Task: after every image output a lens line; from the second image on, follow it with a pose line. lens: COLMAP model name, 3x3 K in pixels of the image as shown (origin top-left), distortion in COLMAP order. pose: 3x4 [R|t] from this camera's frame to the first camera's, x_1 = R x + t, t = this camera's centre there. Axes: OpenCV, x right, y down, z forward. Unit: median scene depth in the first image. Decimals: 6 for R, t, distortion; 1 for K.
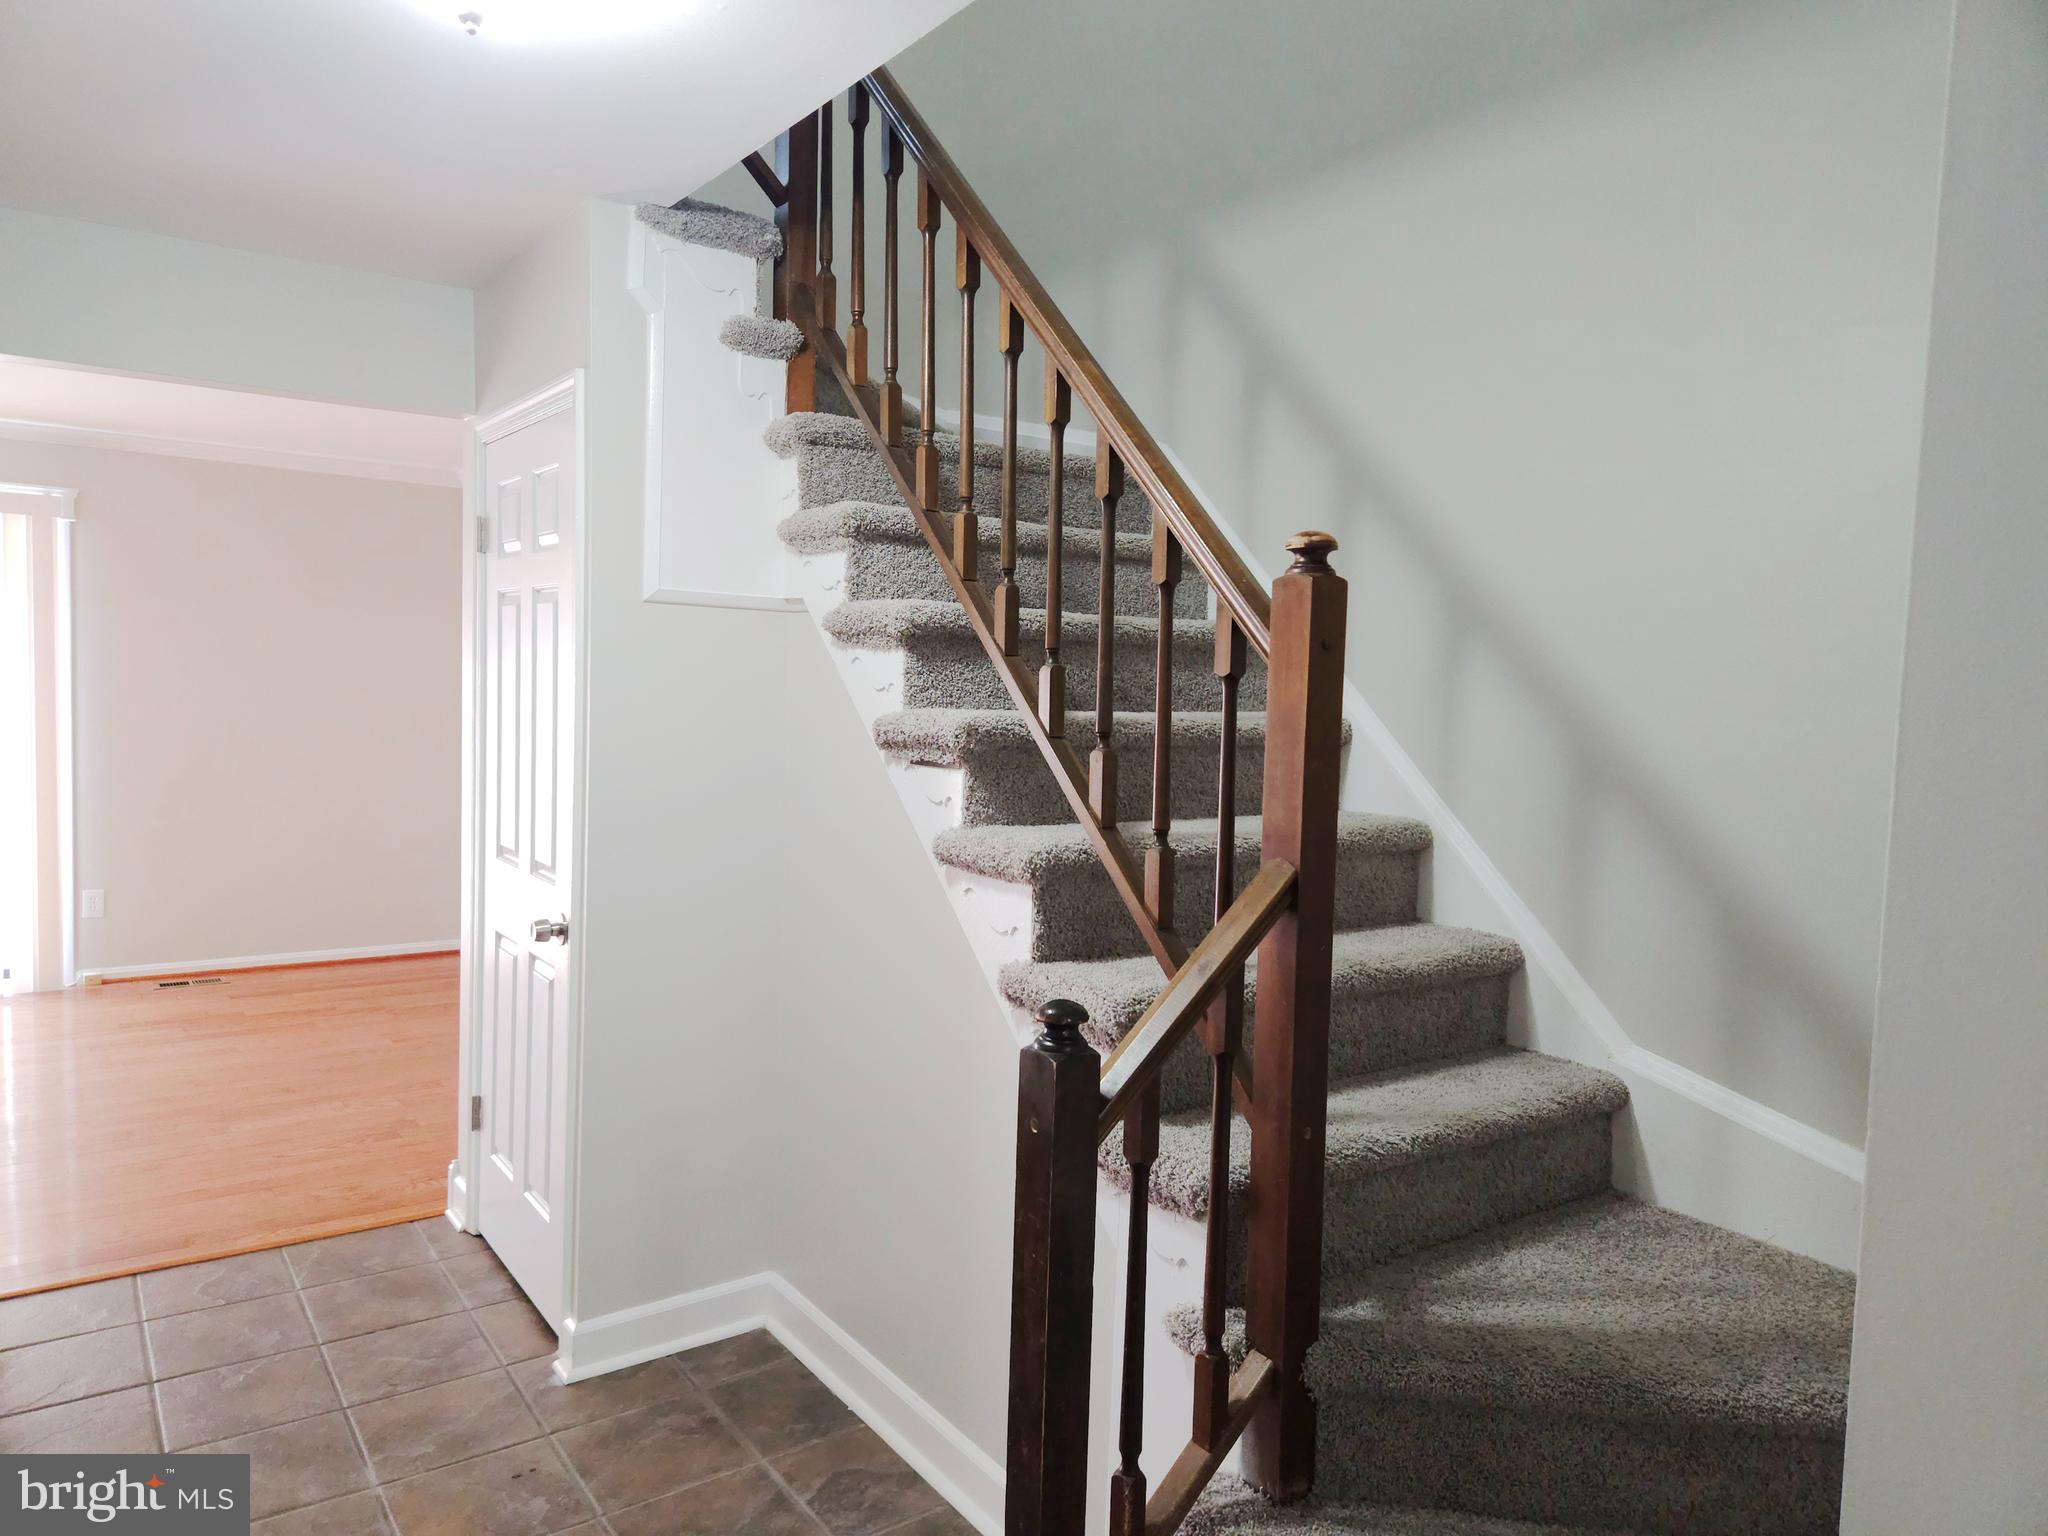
lens RADIAL K [[1374.6, 0, 1027.8], [0, 1374.6, 765.5], [0, 0, 1]] dist [0.037037, -0.004392]
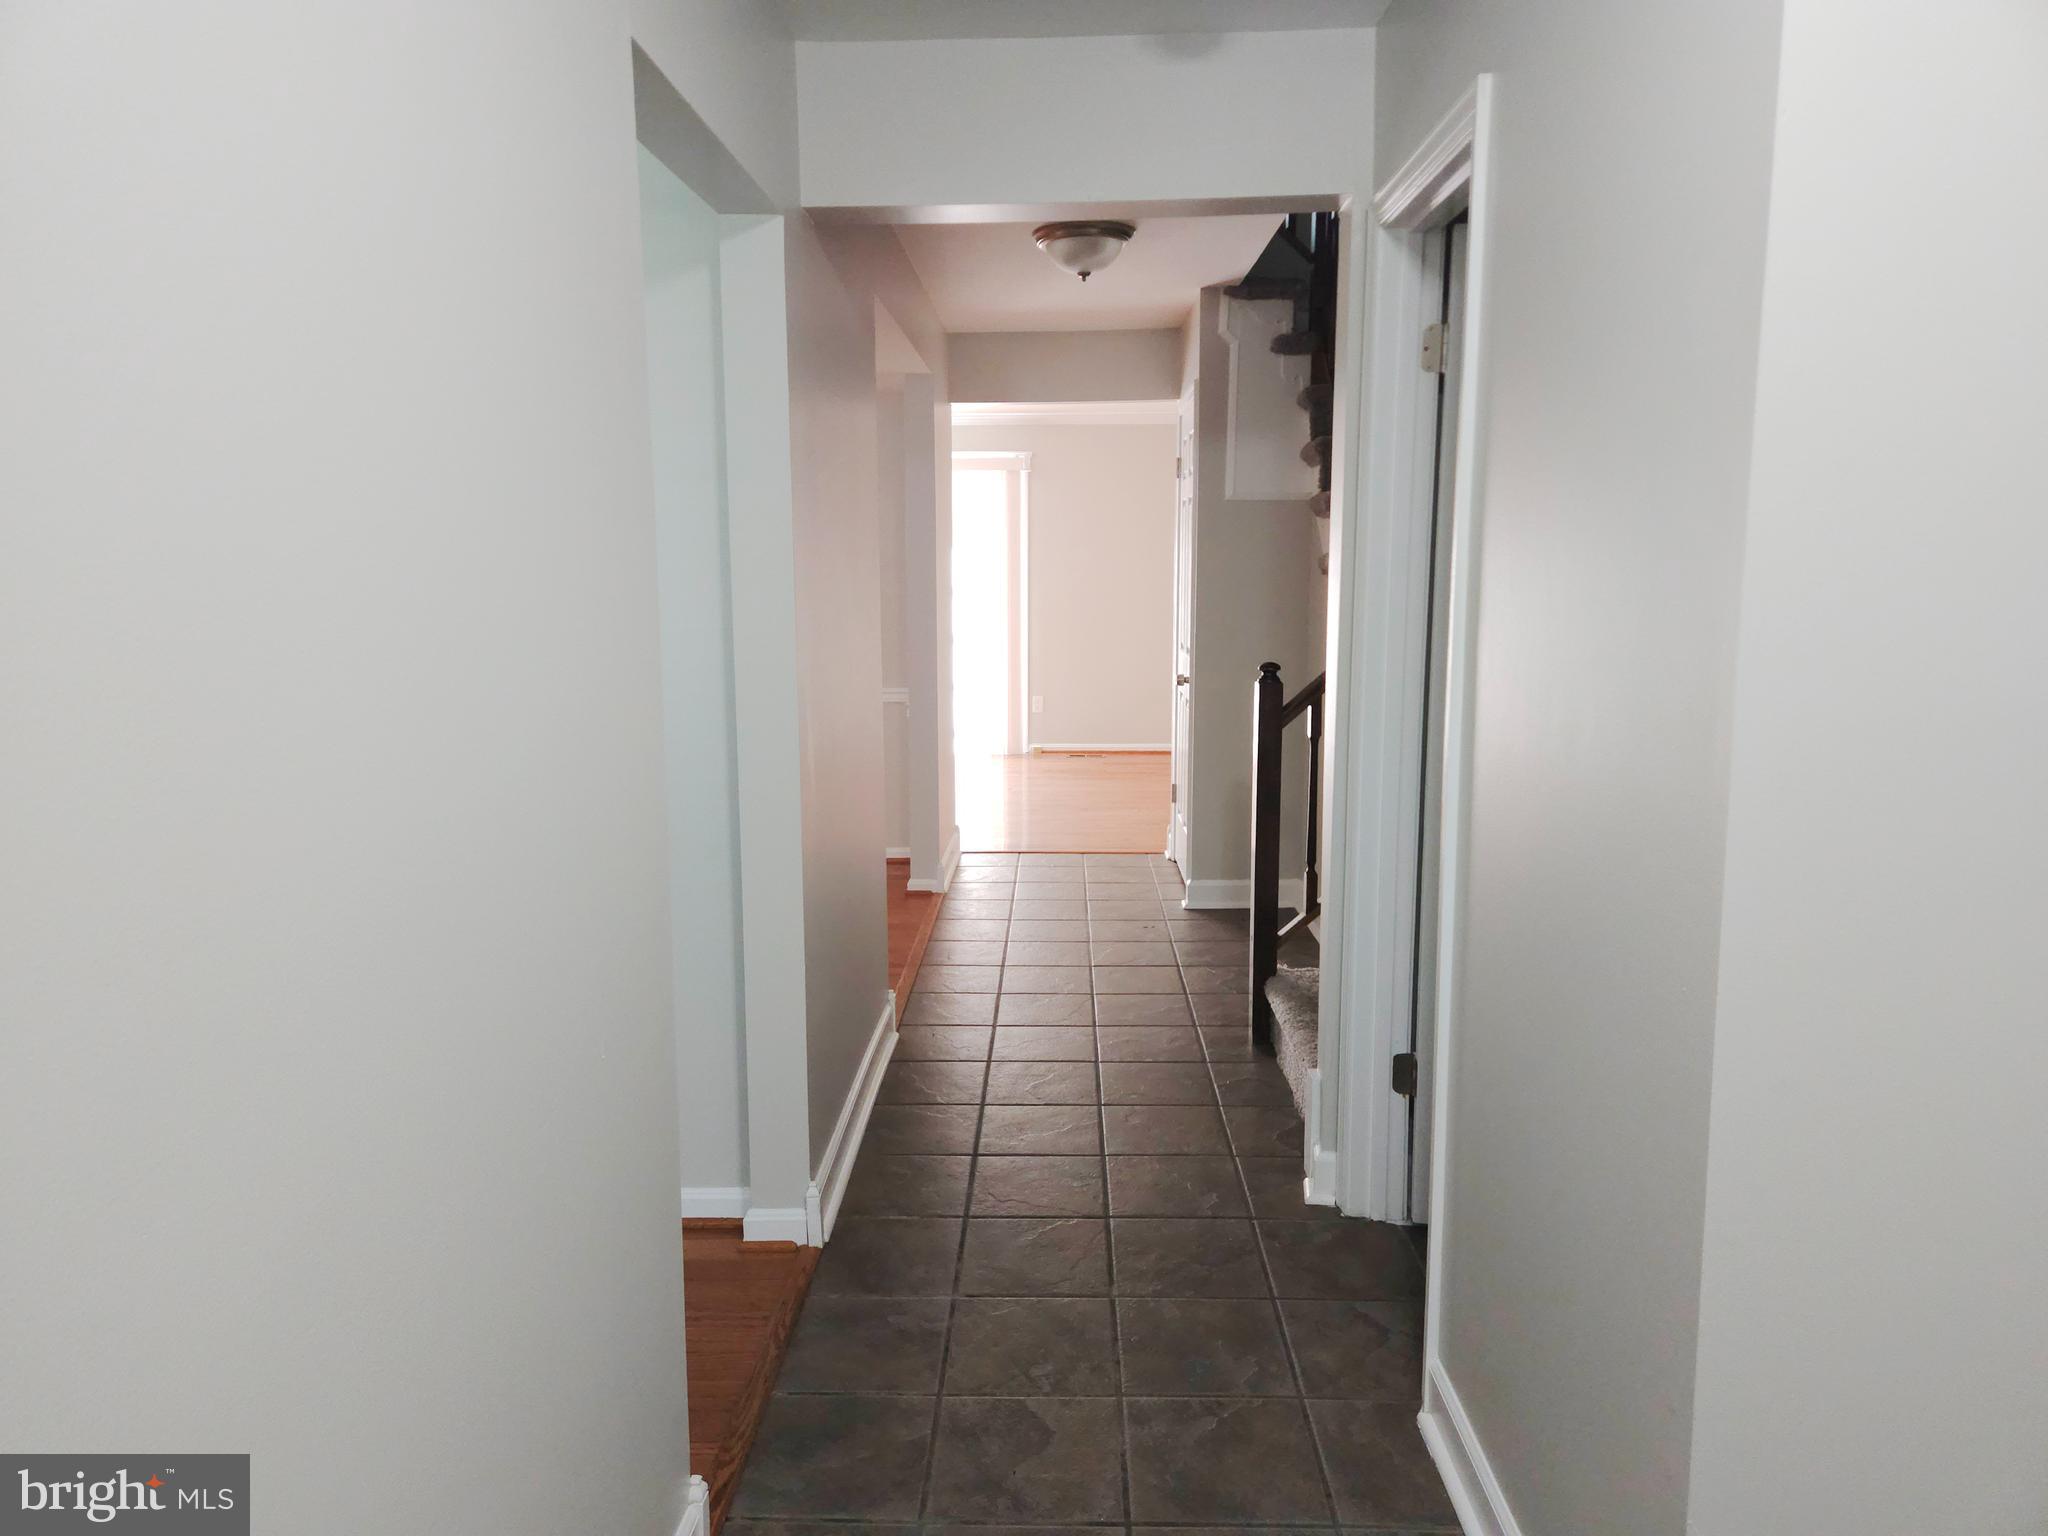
lens RADIAL K [[1374.6, 0, 1021.9], [0, 1374.6, 768.1], [0, 0, 1]] dist [0.037037, -0.004392]
pose [[0.797348, 0.053785, -0.601118, 0.319559], [-0.007555, 0.996833, 0.079170, 0.047662], [0.603472, -0.058584, 0.795229, -0.333301]]
